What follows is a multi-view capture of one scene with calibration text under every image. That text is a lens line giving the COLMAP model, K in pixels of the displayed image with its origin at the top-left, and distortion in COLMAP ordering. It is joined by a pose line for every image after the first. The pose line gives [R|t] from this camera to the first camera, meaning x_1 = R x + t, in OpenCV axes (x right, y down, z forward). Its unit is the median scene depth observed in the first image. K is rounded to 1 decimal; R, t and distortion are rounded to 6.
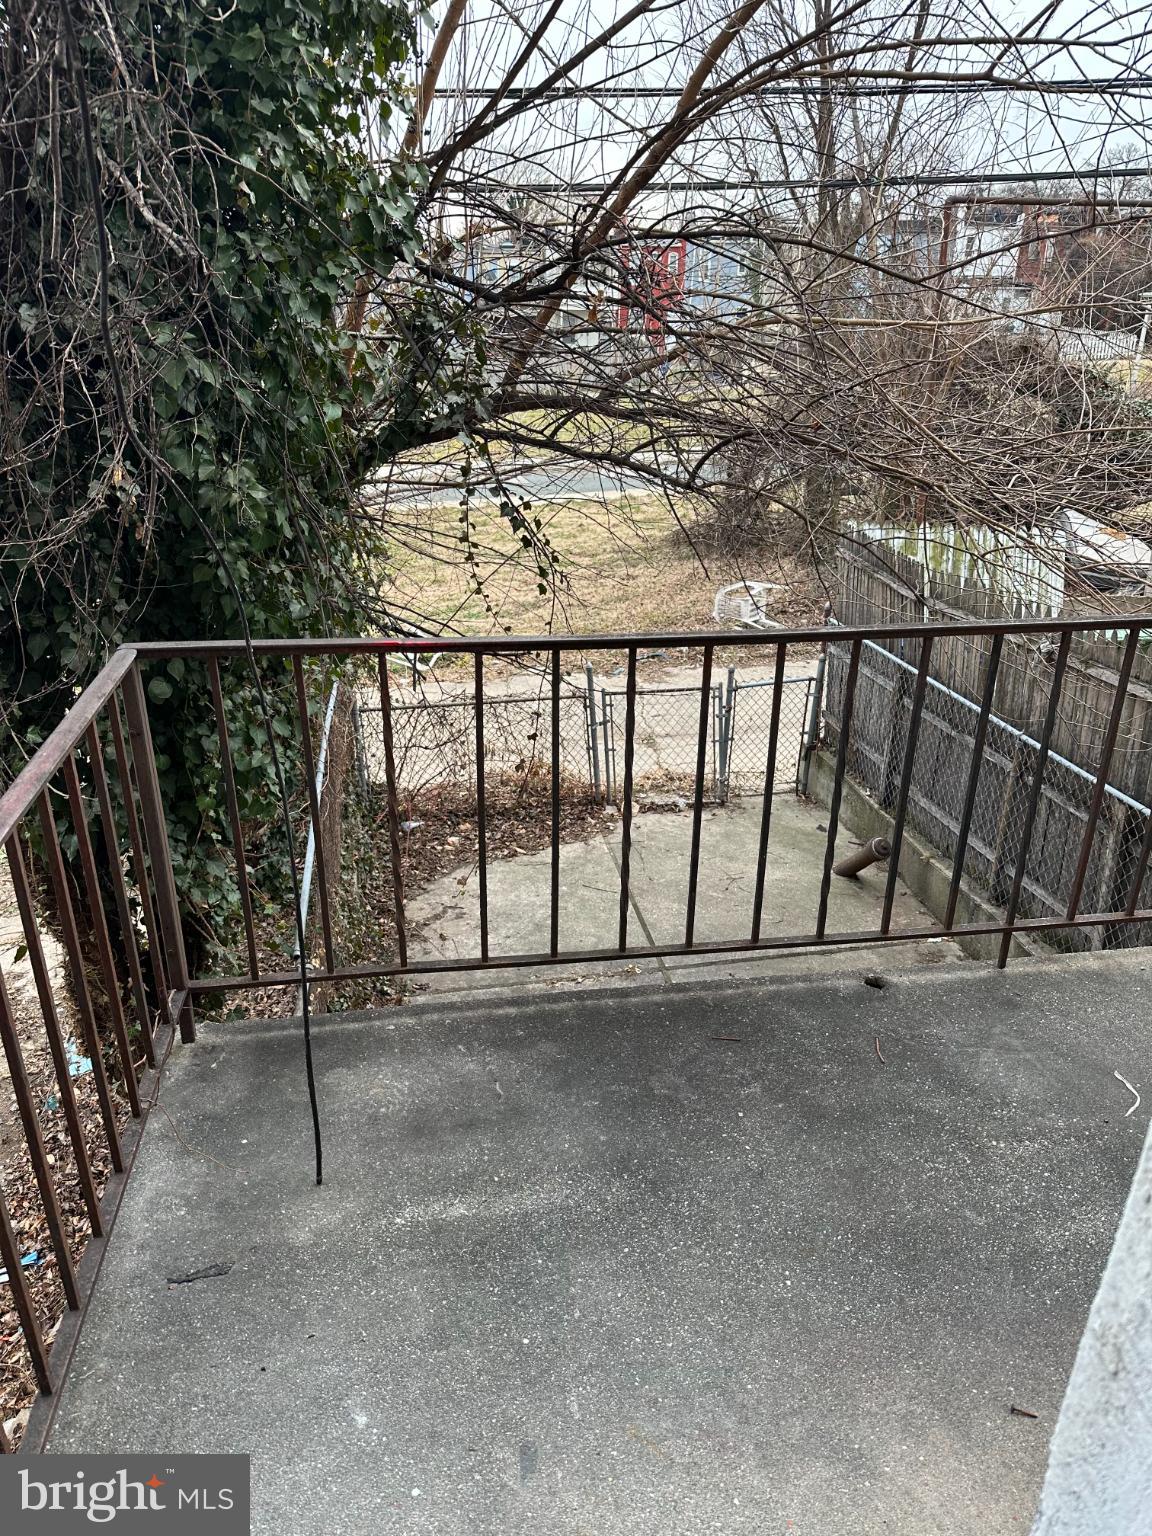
lens RADIAL K [[1053.9, 0, 577.3], [0, 1053.9, 765.8], [0, 0, 1]] dist [0.094899, -0.165894]
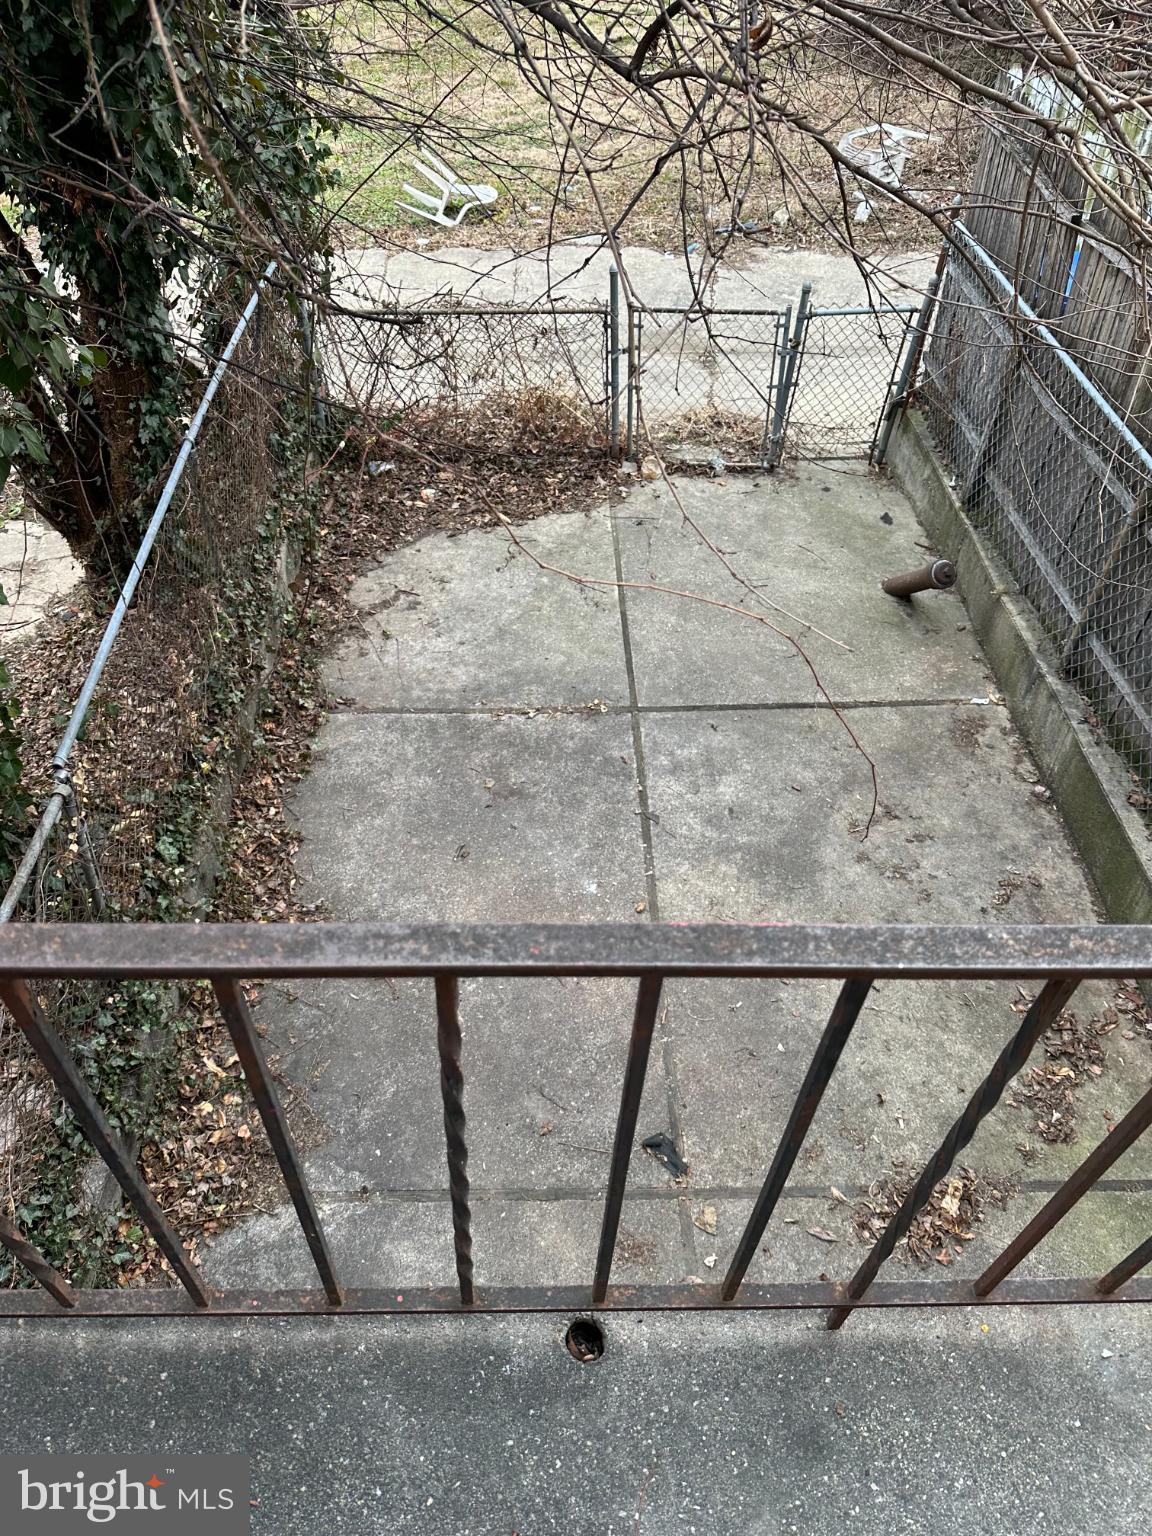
lens RADIAL K [[1053.9, 0, 577.3], [0, 1053.9, 765.8], [0, 0, 1]] dist [0.094899, -0.165894]
pose [[0.991172, 0.111374, -0.071936, 0.077750], [-0.073063, 0.911564, 0.404615, -0.076426], [0.110638, -0.395787, 0.911653, 0.171504]]
